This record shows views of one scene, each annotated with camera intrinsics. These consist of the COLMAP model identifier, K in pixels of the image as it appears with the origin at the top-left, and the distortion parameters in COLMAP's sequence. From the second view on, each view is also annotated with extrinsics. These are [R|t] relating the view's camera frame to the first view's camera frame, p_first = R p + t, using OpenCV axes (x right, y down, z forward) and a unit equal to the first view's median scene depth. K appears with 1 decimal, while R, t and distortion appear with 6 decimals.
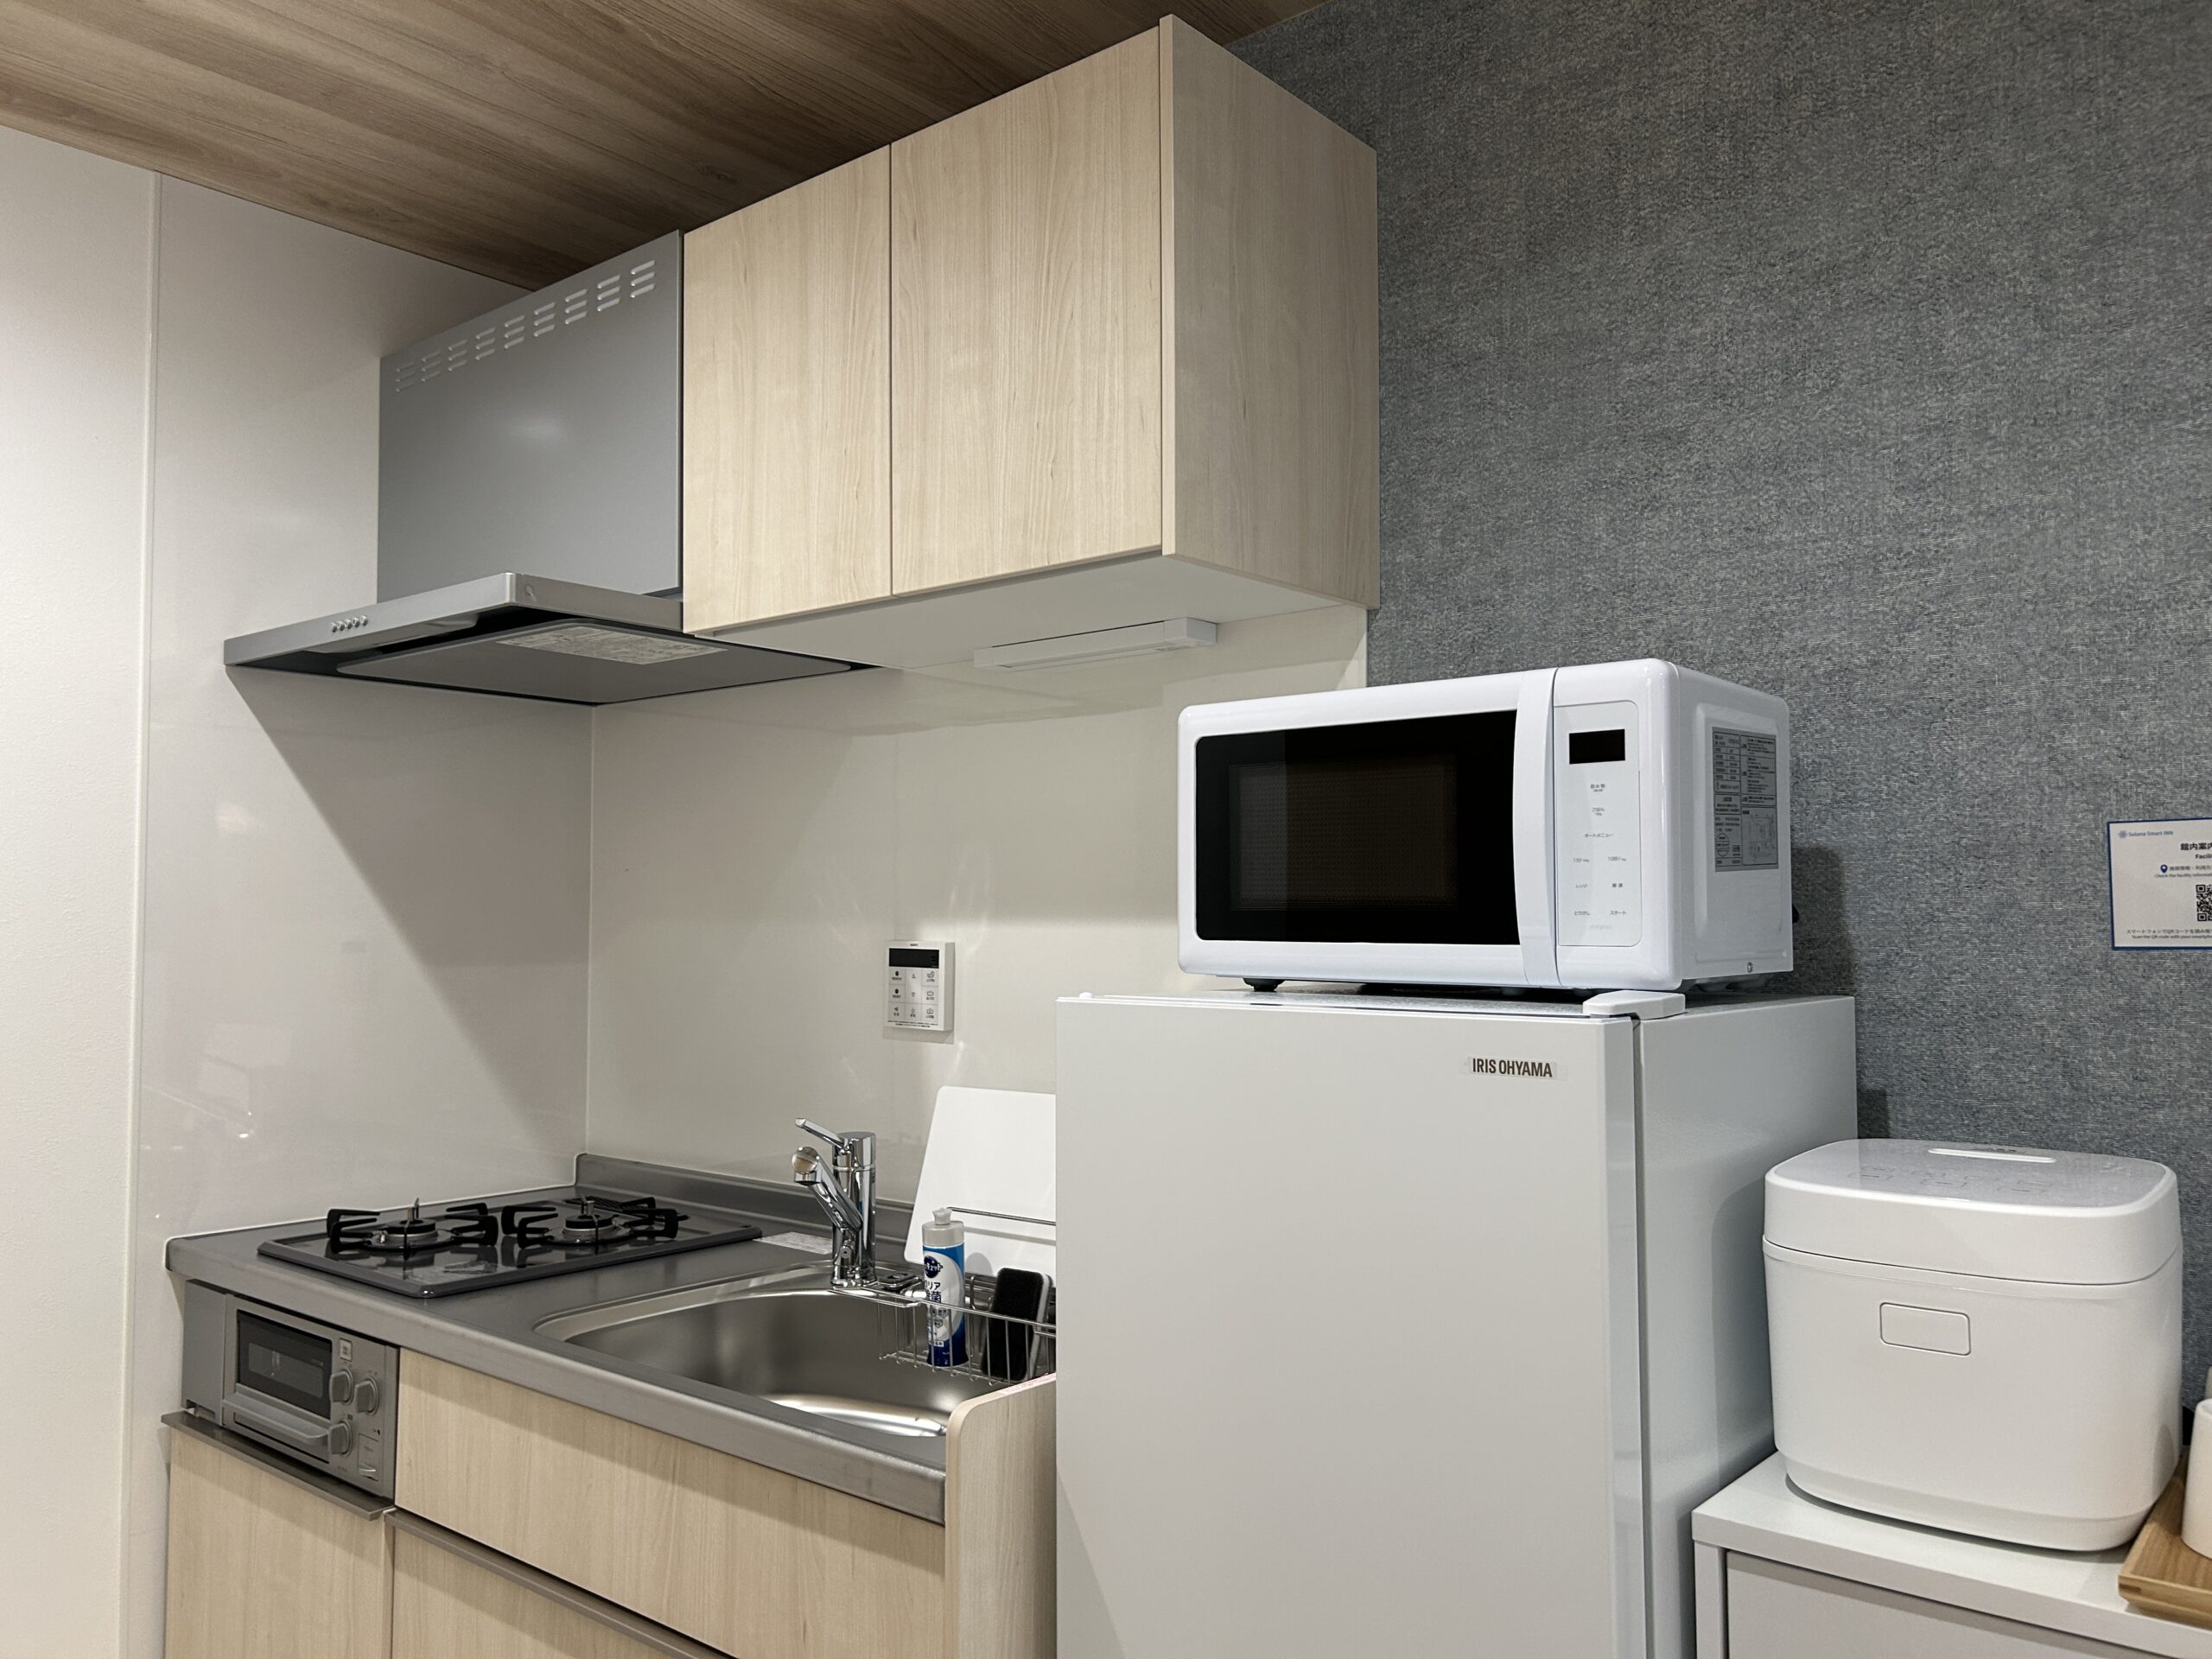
lens RADIAL K [[1635.8, 0, 1104.7], [0, 1635.8, 838.1], [0, 0, 1]] dist [0.049850, -0.044506]
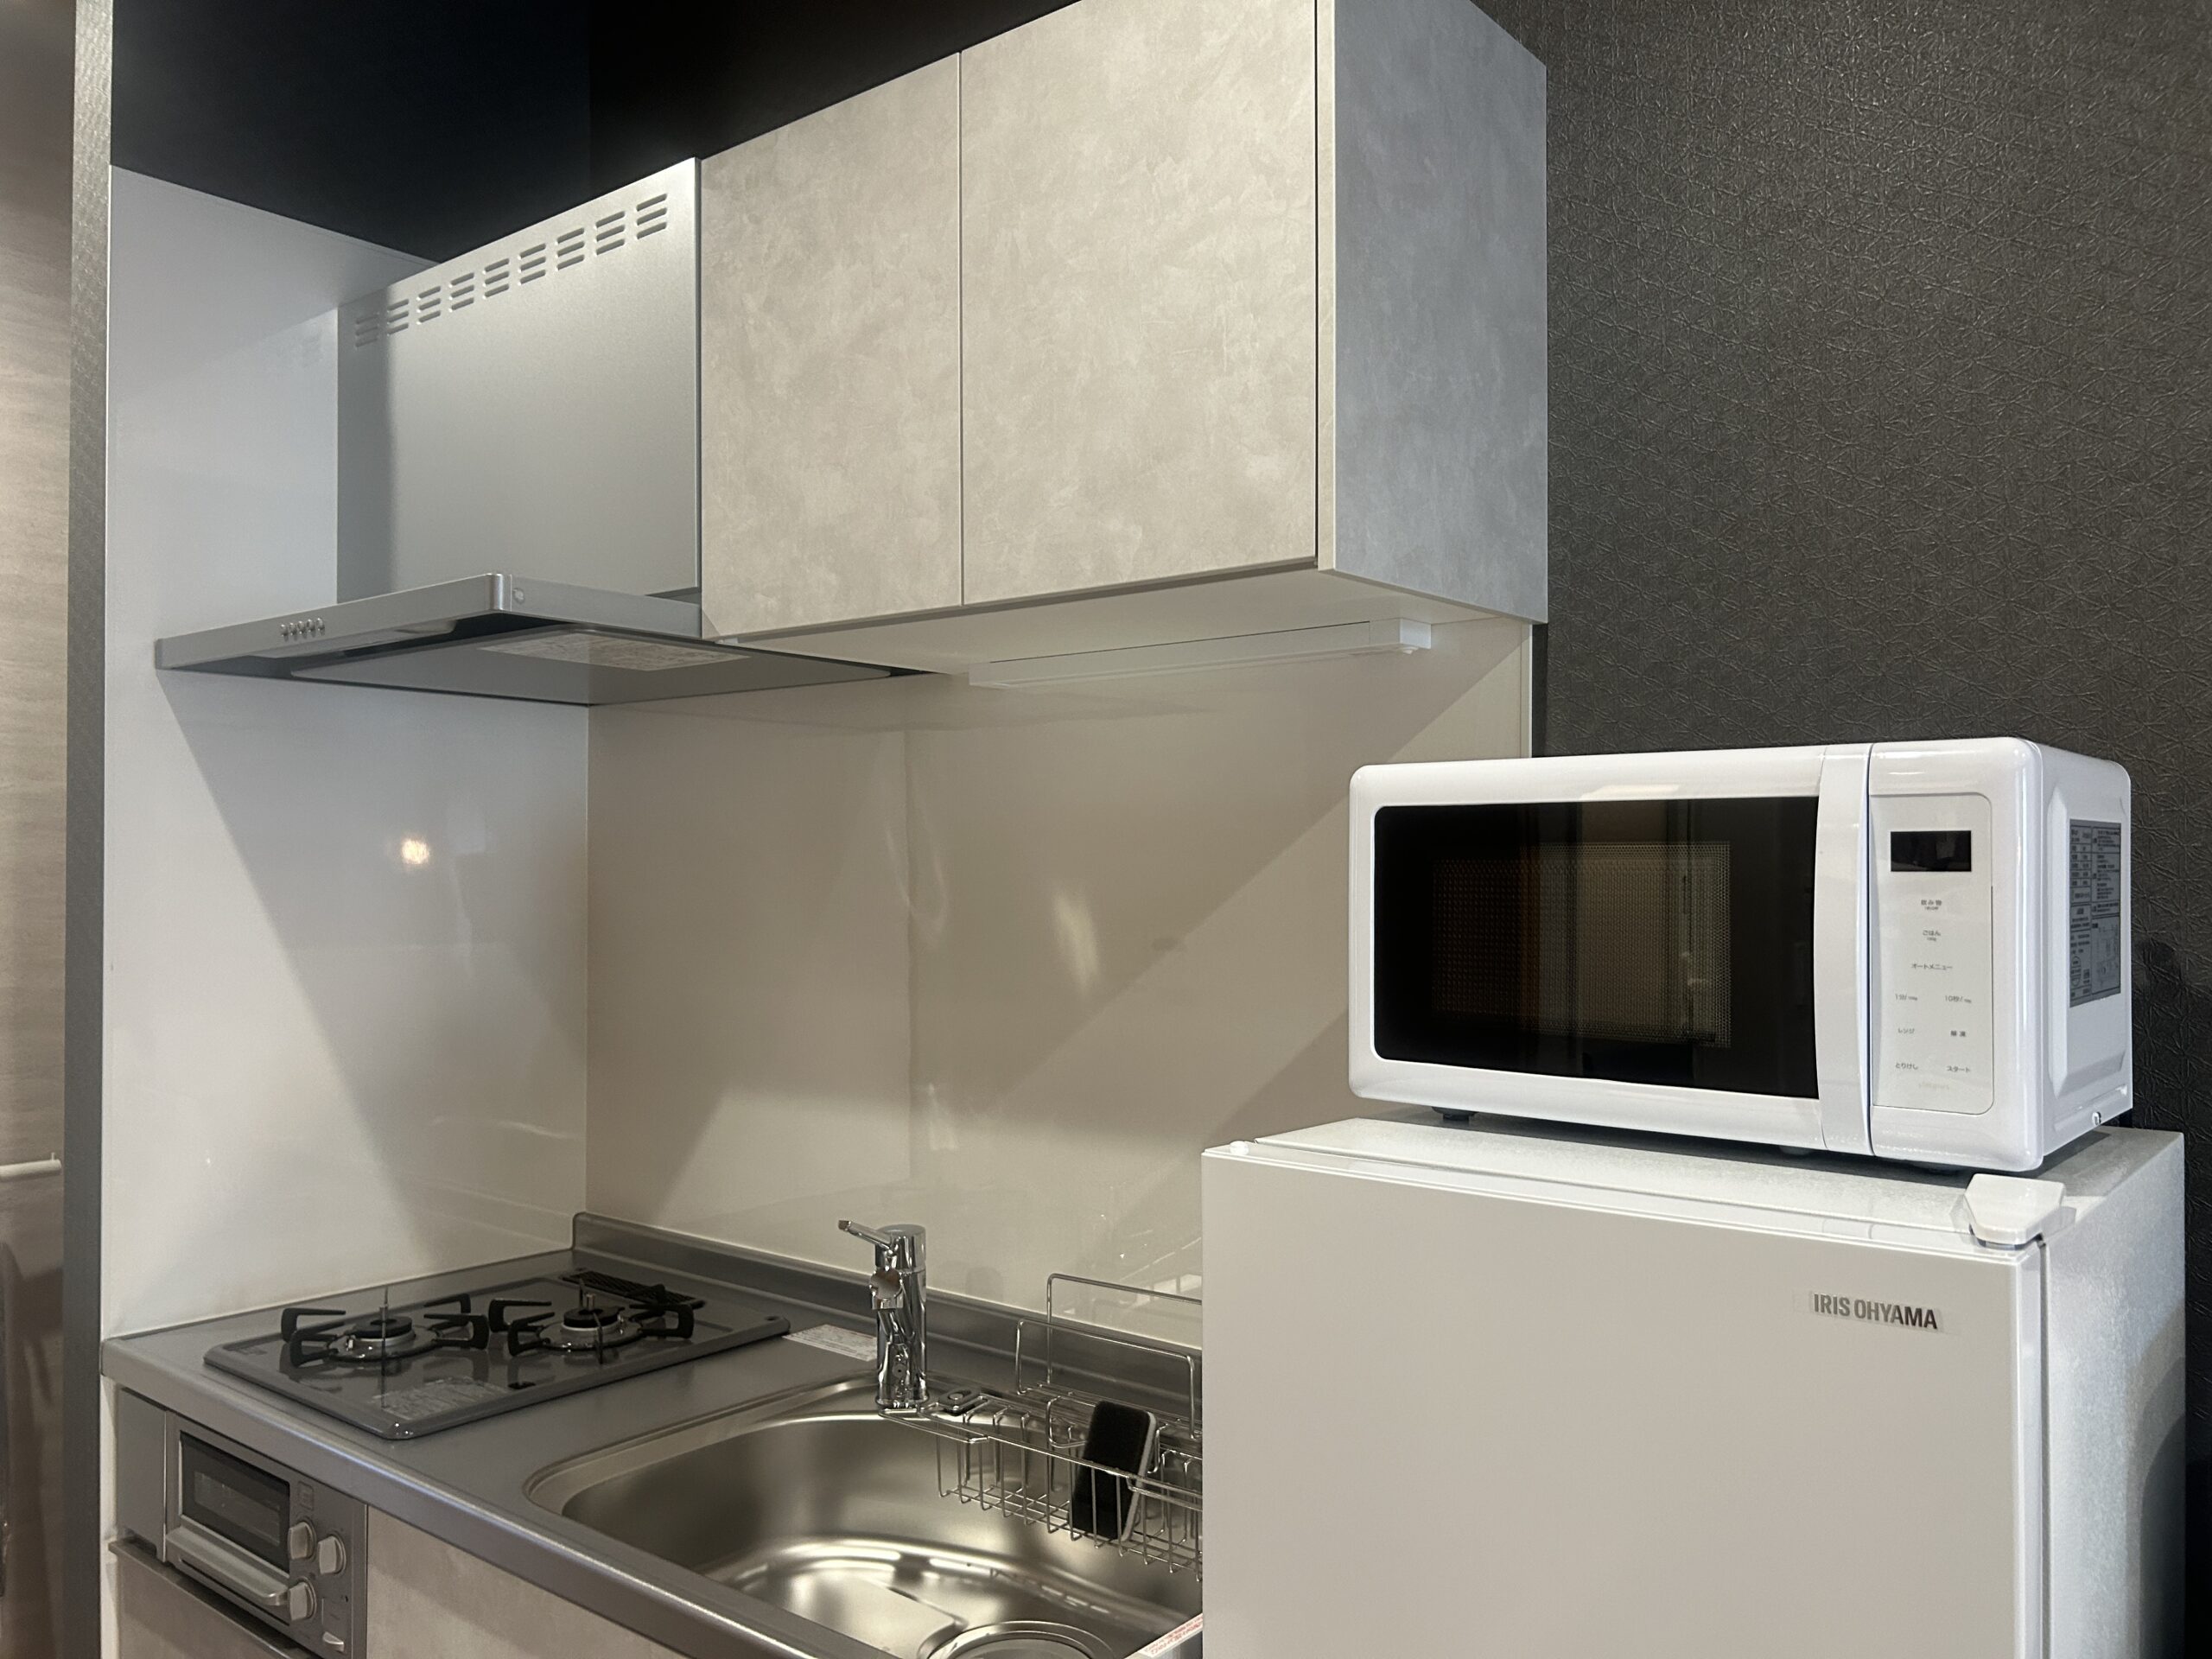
lens RADIAL K [[1635.8, 0, 1125.0], [0, 1635.8, 859.9], [0, 0, 1]] dist [0.049850, -0.044506]
pose [[0.999734, 0.006997, 0.021958, -0.058050], [-0.007870, 0.999172, 0.039906, -0.049093], [-0.021660, -0.040068, 0.998962, 0.149495]]
